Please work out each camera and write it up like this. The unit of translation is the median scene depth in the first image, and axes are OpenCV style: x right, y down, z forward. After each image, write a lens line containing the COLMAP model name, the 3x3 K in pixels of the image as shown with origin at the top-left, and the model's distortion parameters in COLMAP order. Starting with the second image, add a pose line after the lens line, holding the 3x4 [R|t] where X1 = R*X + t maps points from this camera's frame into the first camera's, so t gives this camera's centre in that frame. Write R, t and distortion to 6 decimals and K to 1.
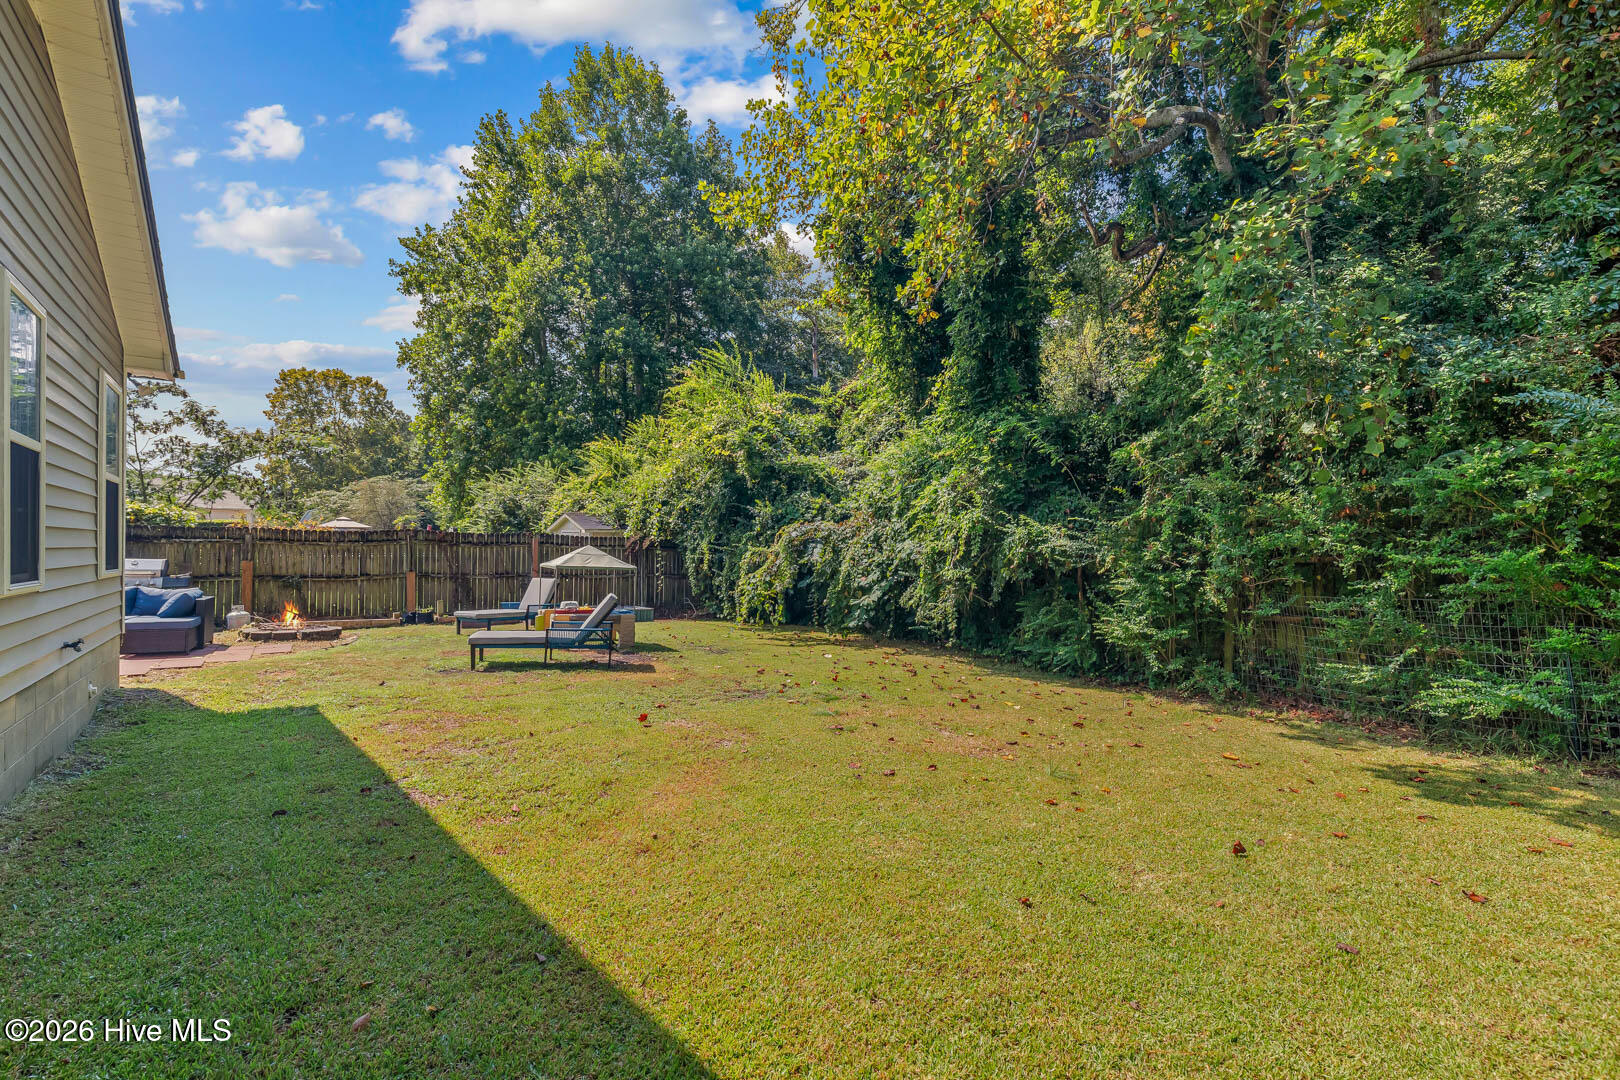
lens RADIAL K [[735.3, 0, 841.8], [0, 735.3, 542.5], [0, 0, 1]] dist [0.002591, 0.000114]
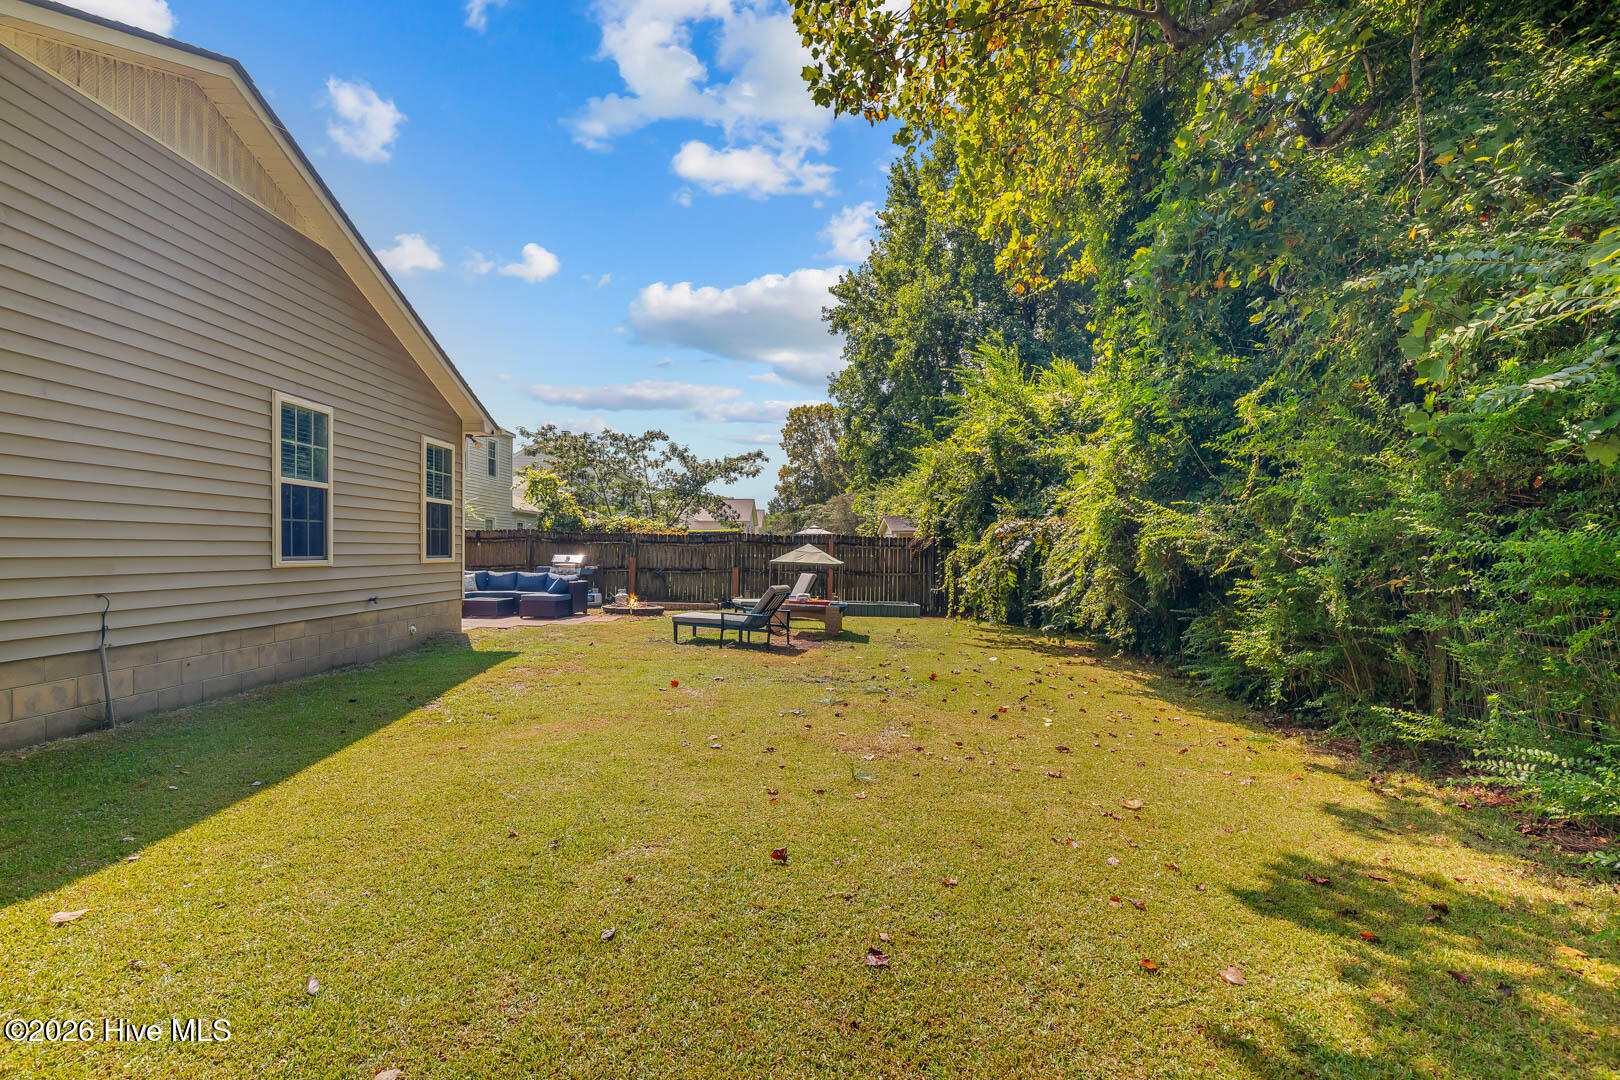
lens RADIAL K [[750.3, 0, 824.7], [0, 750.3, 552.3], [0, 0, 1]] dist [0.001944, -0.000027]
pose [[0.805350, -0.000043, -0.592799, 0.168013], [0.004457, 0.999972, 0.005983, 0.004689], [0.592782, -0.007460, 0.805328, 0.041671]]
